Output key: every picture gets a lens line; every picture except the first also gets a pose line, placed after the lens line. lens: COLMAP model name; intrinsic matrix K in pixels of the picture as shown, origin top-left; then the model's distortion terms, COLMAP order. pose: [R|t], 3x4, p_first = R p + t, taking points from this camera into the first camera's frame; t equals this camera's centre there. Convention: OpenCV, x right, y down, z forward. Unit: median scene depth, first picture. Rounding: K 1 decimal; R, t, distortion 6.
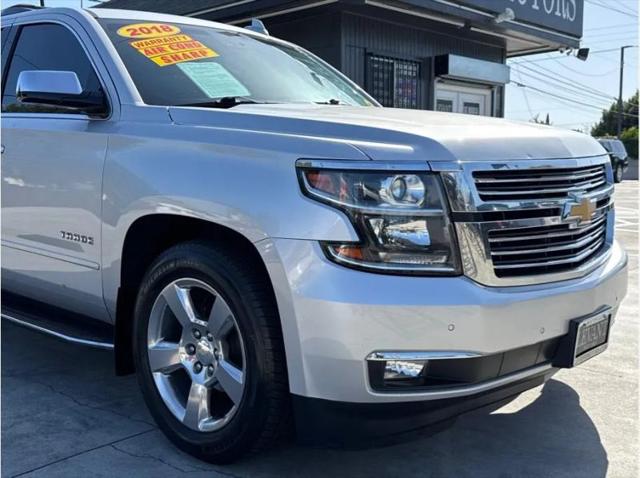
lens RADIAL K [[700.0, 0, 303.1], [0, 700.0, 237.9], [0, 0, 1]] dist [0.179461, -0.401786]
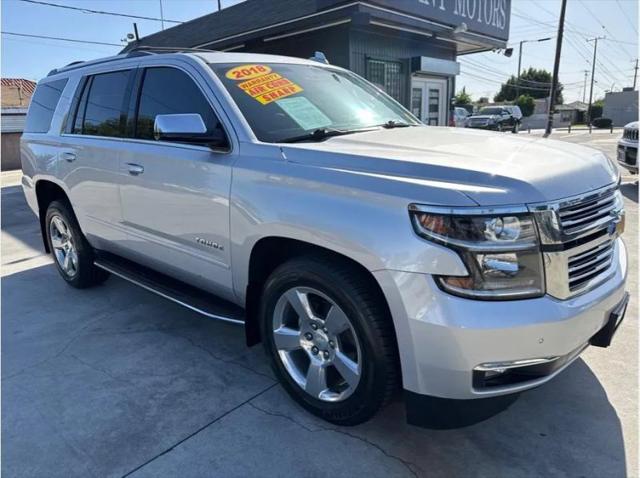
lens RADIAL K [[451.3, 0, 322.3], [0, 451.3, 239.1], [0, 0, 1]] dist [0.067571, -0.087323]
pose [[0.999420, -0.032717, 0.009435, -0.115779], [0.031175, 0.990635, 0.132932, -0.111474], [-0.013696, -0.132561, 0.991080, 0.167747]]
